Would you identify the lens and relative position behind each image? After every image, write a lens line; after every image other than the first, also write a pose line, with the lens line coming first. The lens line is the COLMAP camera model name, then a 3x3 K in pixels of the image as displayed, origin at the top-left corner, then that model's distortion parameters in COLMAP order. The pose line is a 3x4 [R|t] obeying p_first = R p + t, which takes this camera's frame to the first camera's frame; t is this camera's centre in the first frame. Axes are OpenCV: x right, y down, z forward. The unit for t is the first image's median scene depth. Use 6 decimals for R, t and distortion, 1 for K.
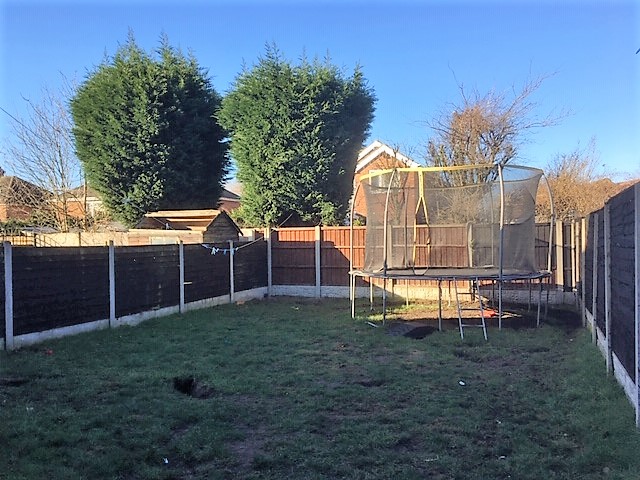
lens RADIAL K [[539.9, 0, 317.2], [0, 539.9, 241.7], [0, 0, 1]] dist [0.089865, -0.124976]
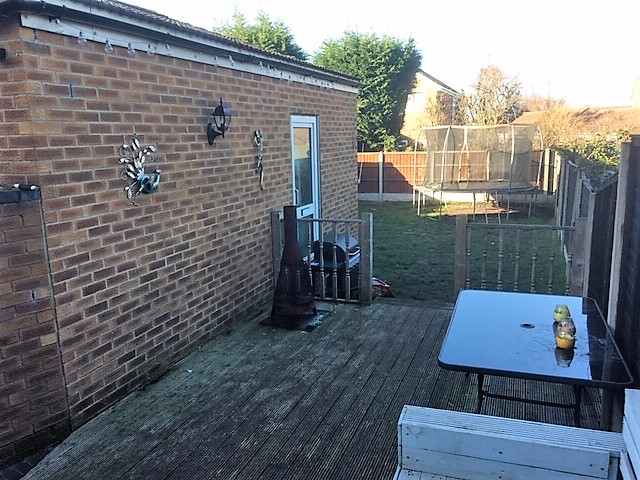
lens RADIAL K [[539.9, 0, 317.2], [0, 539.9, 241.7], [0, 0, 1]] dist [0.089865, -0.124976]
pose [[0.999797, -0.013574, 0.014864, -0.206064], [0.010539, 0.982112, 0.188003, -0.070902], [-0.017150, -0.187808, 0.982056, -0.487650]]
